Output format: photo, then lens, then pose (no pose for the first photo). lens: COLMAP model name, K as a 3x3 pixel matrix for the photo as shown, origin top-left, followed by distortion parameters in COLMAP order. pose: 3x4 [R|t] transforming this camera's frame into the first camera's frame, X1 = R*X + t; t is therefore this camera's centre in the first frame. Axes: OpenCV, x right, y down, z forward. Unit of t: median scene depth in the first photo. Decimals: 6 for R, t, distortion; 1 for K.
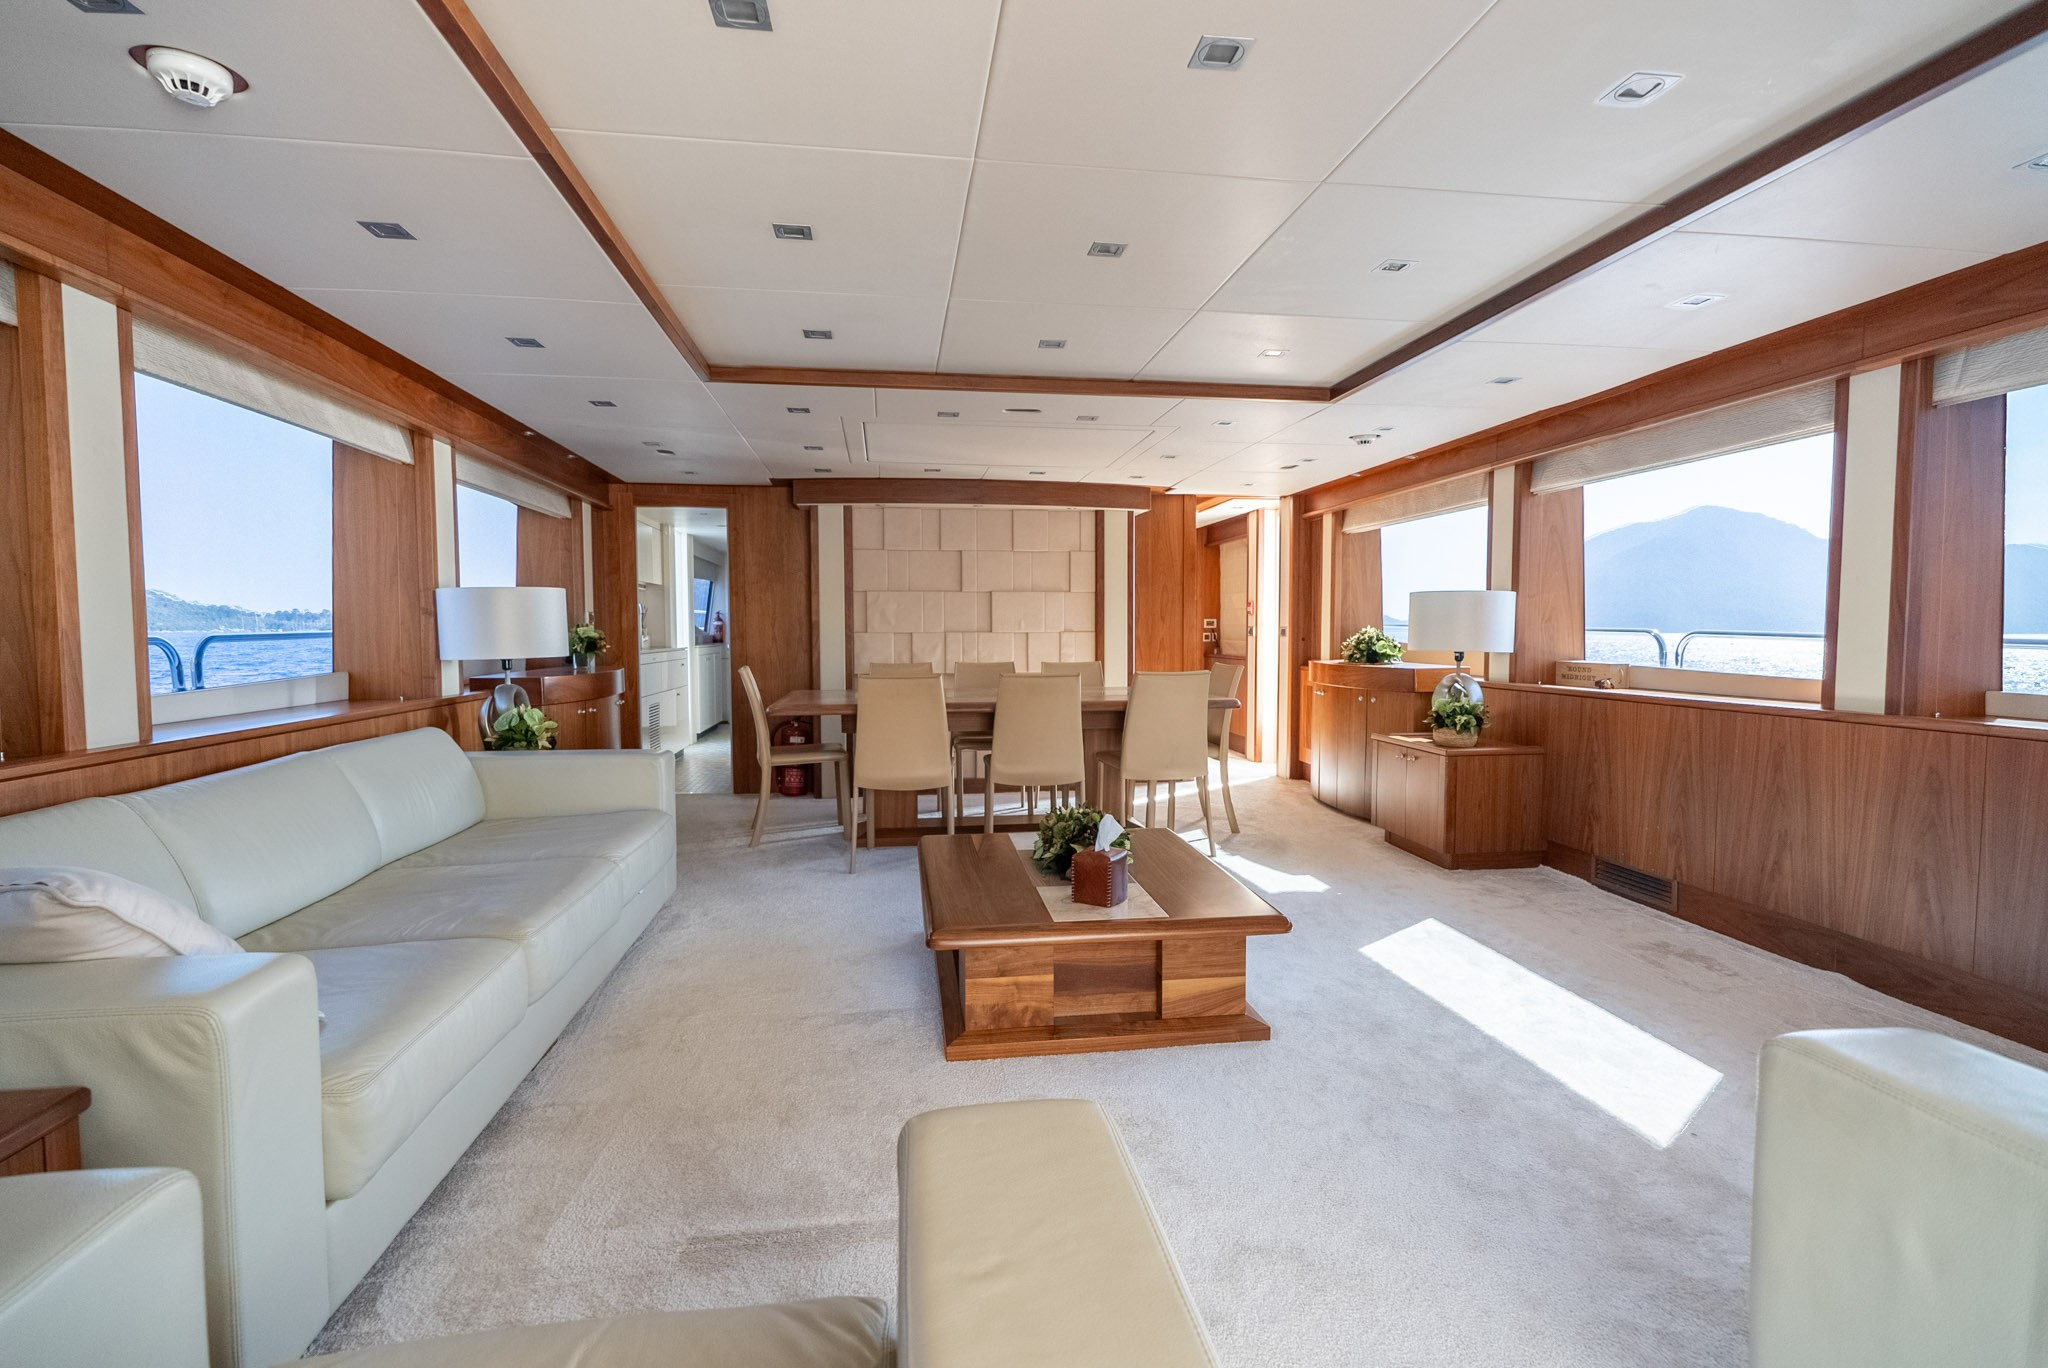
lens RADIAL K [[997.0, 0, 1024.5], [0, 997.0, 682.7], [0, 0, 1]] dist [-0.005936, -0.000624]
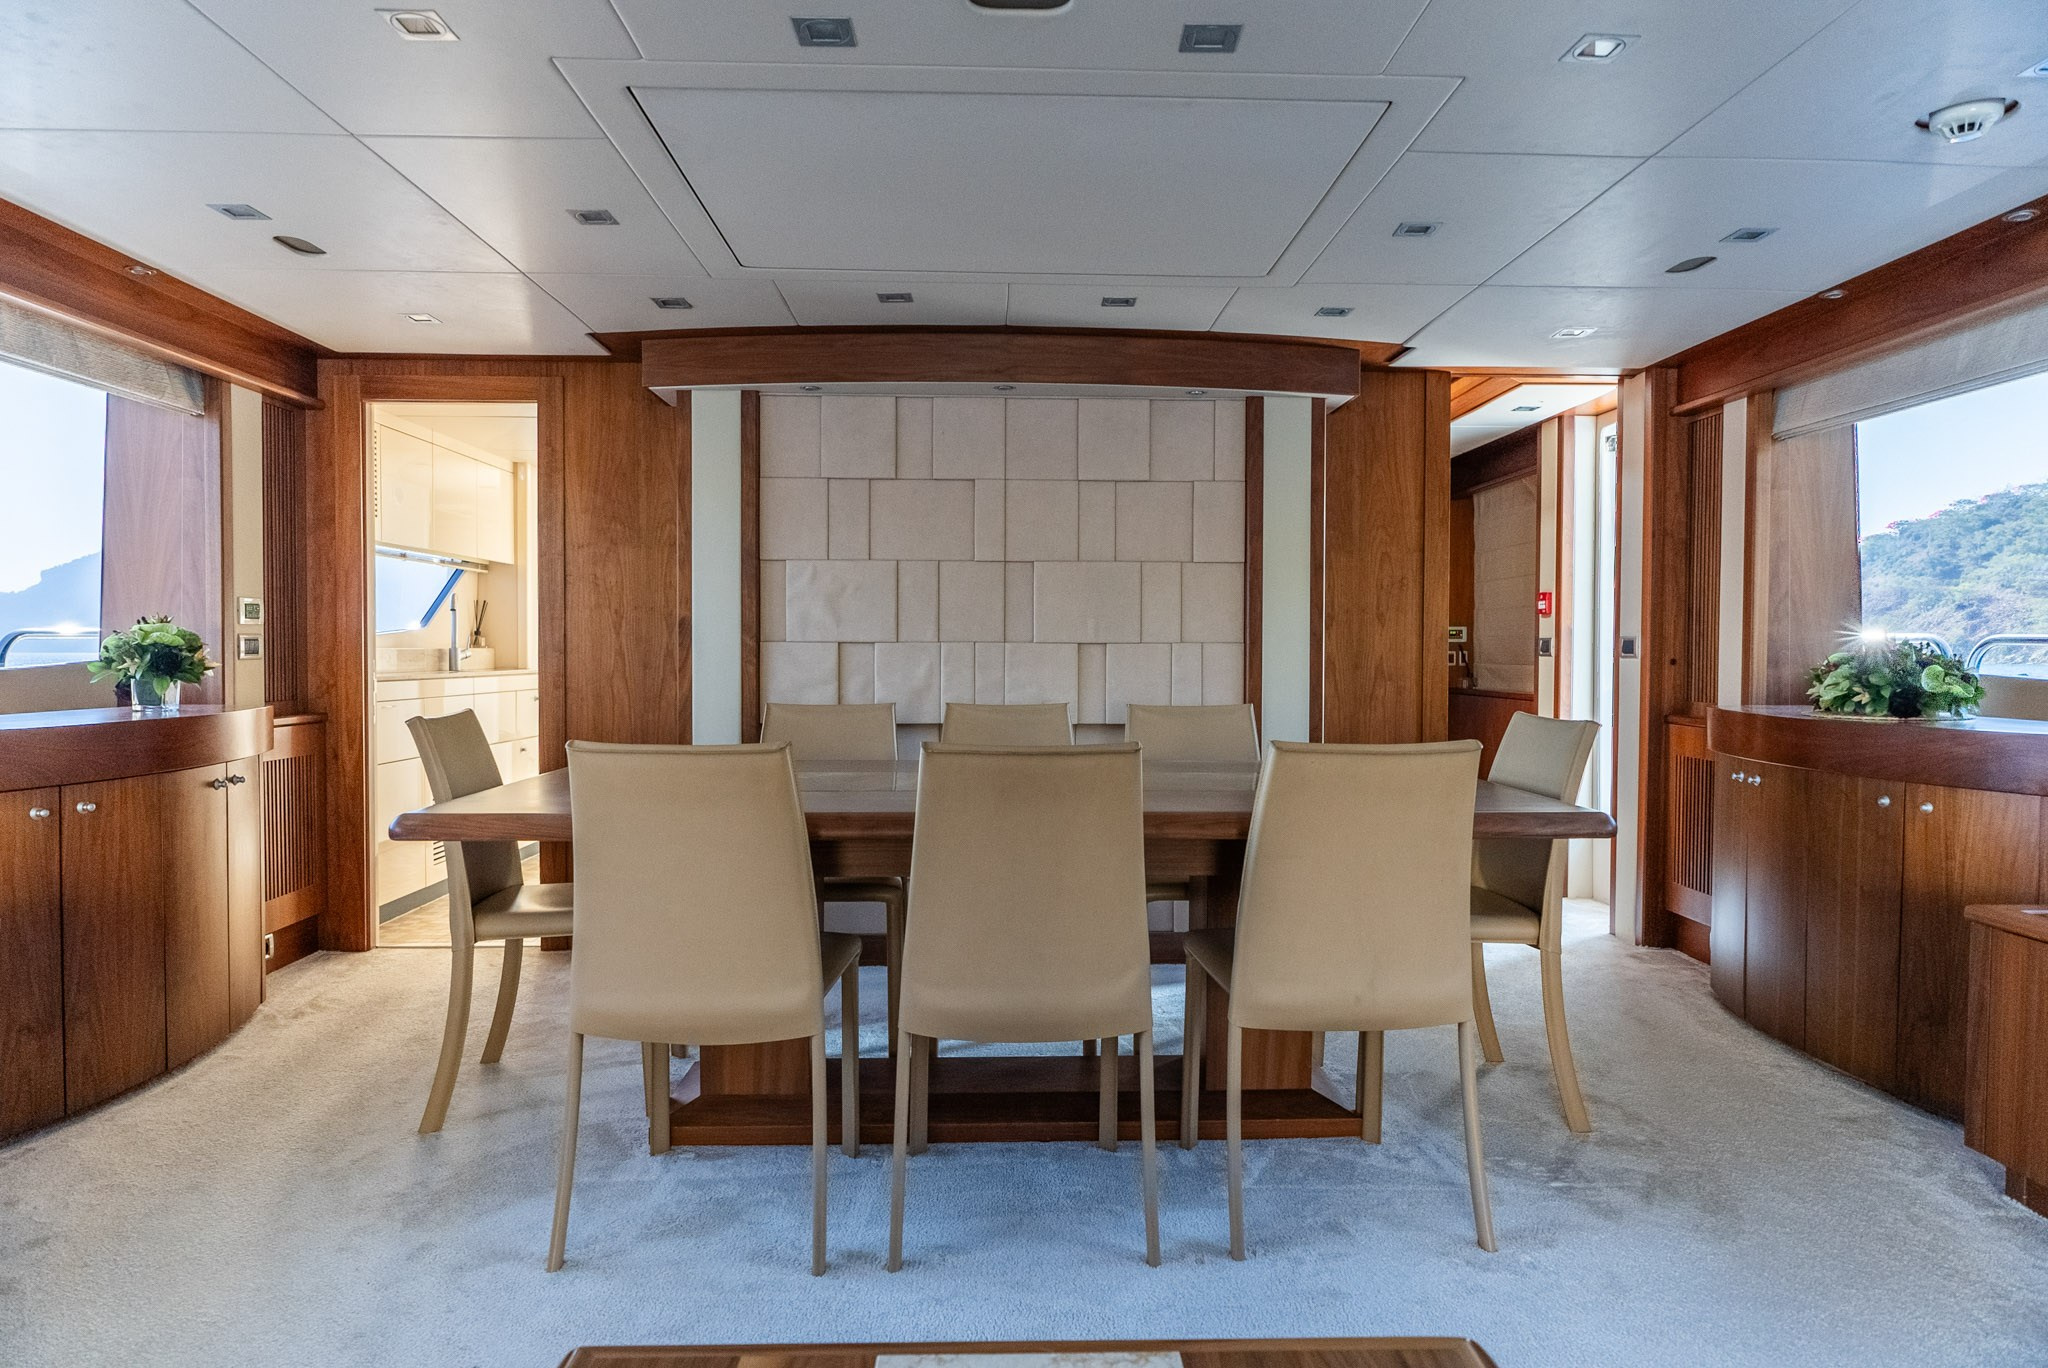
lens RADIAL K [[1310.1, 0, 1029.4], [0, 1310.1, 687.8], [0, 0, 1]] dist [-0.003826, -0.000810]
pose [[0.994681, 0.008667, -0.102638, 0.031583], [-0.011266, 0.999630, -0.024773, -0.011557], [0.102385, 0.025797, 0.994410, 0.341821]]
